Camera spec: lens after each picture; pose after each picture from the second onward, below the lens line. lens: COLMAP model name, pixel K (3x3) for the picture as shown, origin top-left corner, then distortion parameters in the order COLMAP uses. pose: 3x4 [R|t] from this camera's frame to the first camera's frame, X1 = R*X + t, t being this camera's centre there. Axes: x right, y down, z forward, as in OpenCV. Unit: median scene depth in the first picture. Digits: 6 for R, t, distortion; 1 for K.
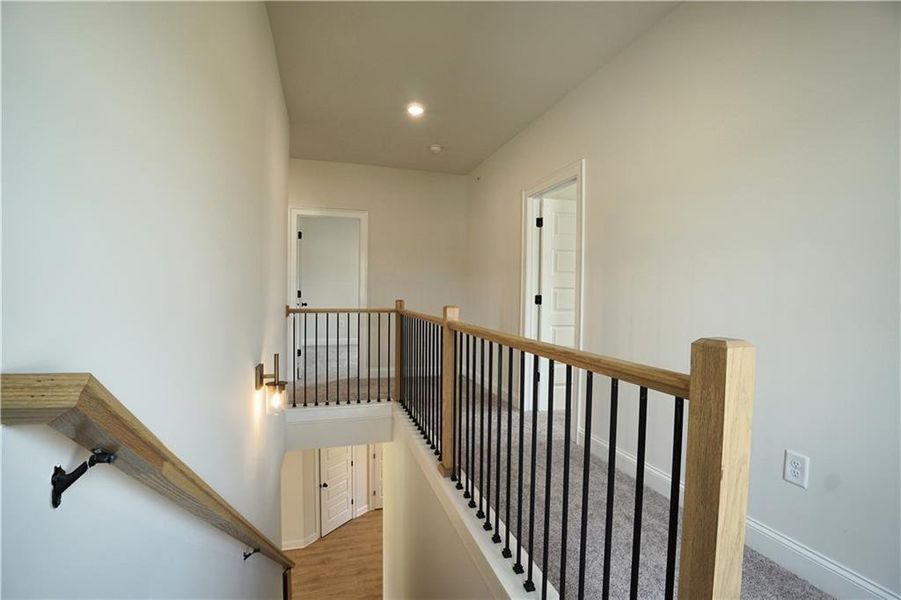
lens RADIAL K [[393.8, 0, 447.5], [0, 393.8, 299.1], [0, 0, 1]] dist [-0.051295, 0.000467]
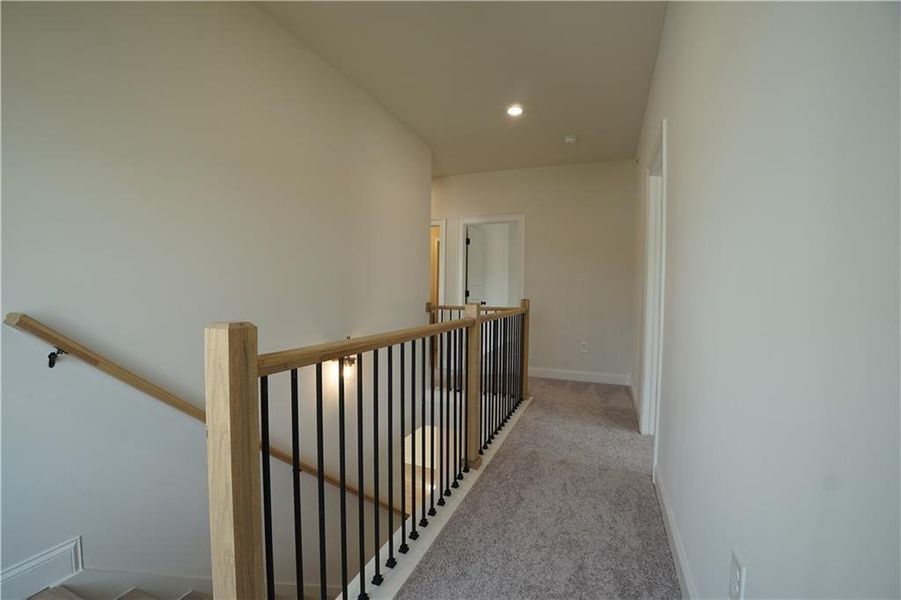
lens RADIAL K [[393.8, 0, 447.5], [0, 393.8, 299.1], [0, 0, 1]] dist [-0.051295, 0.000467]
pose [[0.780100, 0.012758, -0.625525, 0.426510], [-0.015310, 0.999882, 0.001300, 0.004896], [0.625467, 0.008563, 0.780203, 0.107821]]
